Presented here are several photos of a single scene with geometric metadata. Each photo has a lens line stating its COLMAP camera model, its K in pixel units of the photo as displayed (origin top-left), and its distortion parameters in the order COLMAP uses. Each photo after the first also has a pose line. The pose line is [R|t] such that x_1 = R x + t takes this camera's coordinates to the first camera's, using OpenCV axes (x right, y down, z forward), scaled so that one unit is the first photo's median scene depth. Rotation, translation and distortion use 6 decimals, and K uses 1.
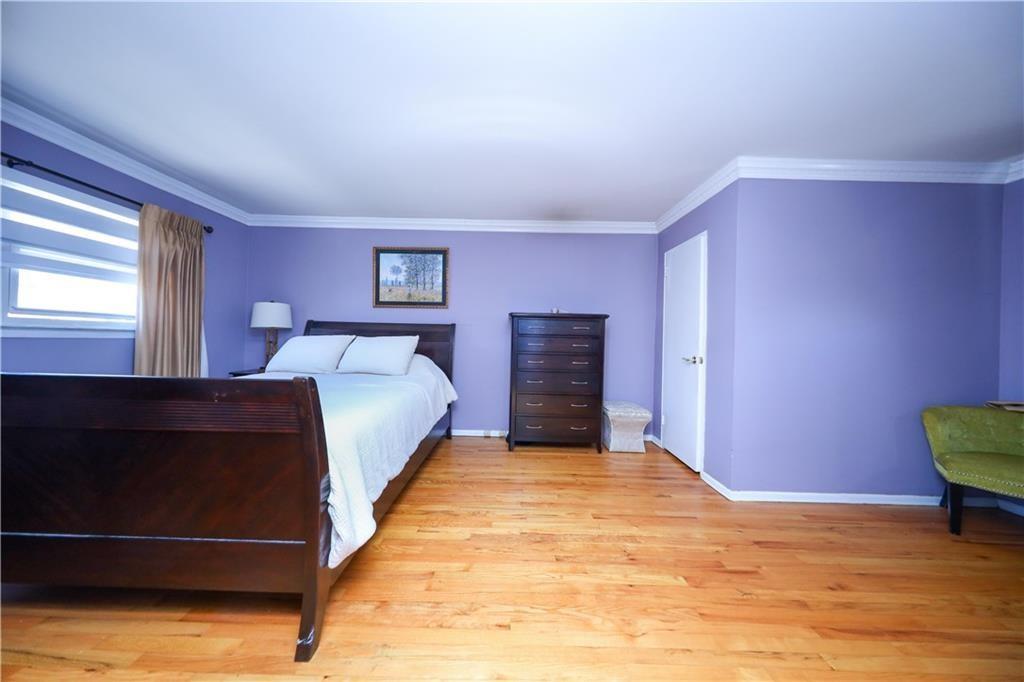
lens RADIAL K [[308.8, 0, 508.6], [0, 308.8, 339.3], [0, 0, 1]] dist [-0.000762, 0.000017]
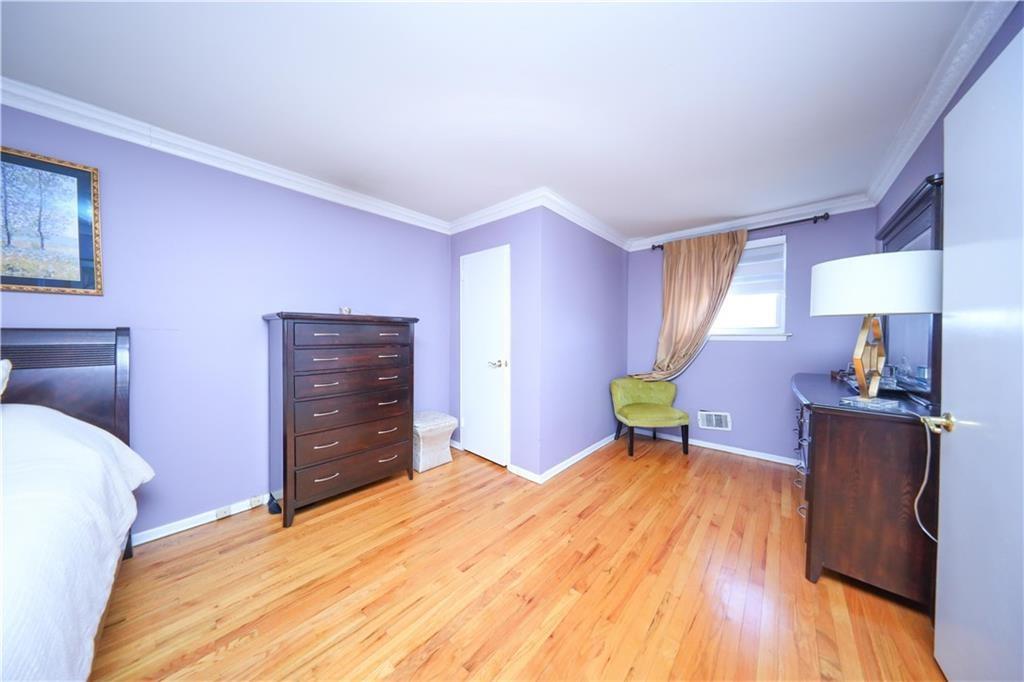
lens RADIAL K [[308.8, 0, 508.6], [0, 308.8, 339.3], [0, 0, 1]] dist [-0.000762, 0.000017]
pose [[0.667492, -0.032398, 0.743911, -0.150972], [0.010668, 0.999367, 0.033952, -0.046547], [-0.744540, -0.014727, 0.667415, 0.229321]]
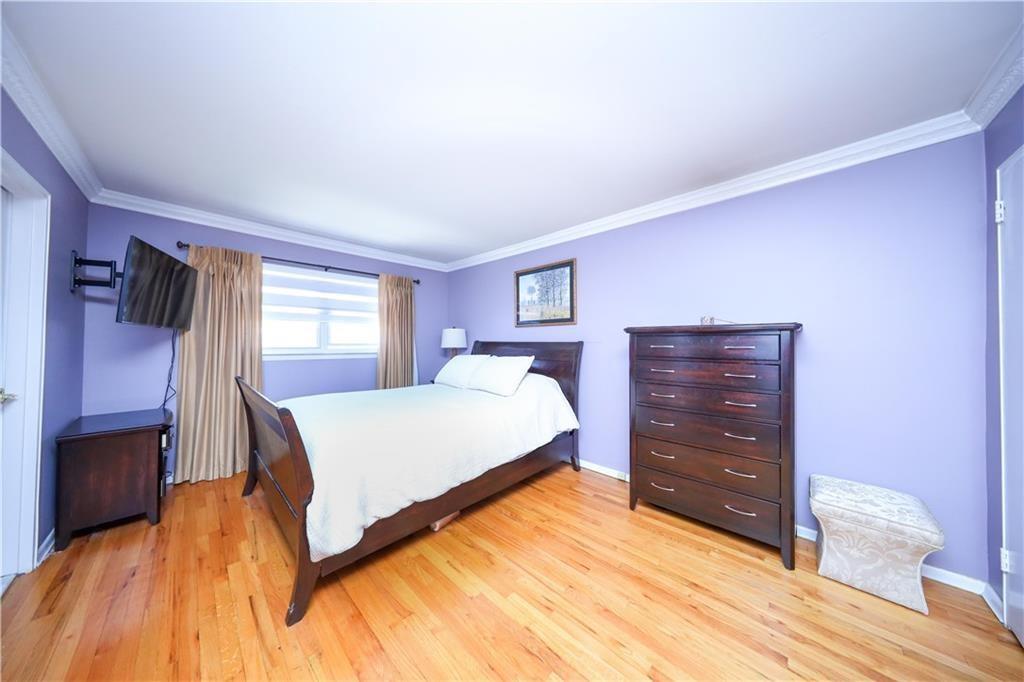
lens RADIAL K [[308.8, 0, 508.6], [0, 308.8, 339.3], [0, 0, 1]] dist [-0.000762, 0.000017]
pose [[0.725591, -0.025347, -0.687659, 0.320258], [0.010647, 0.999615, -0.025611, -0.040059], [0.688043, 0.011262, 0.725582, 0.233459]]
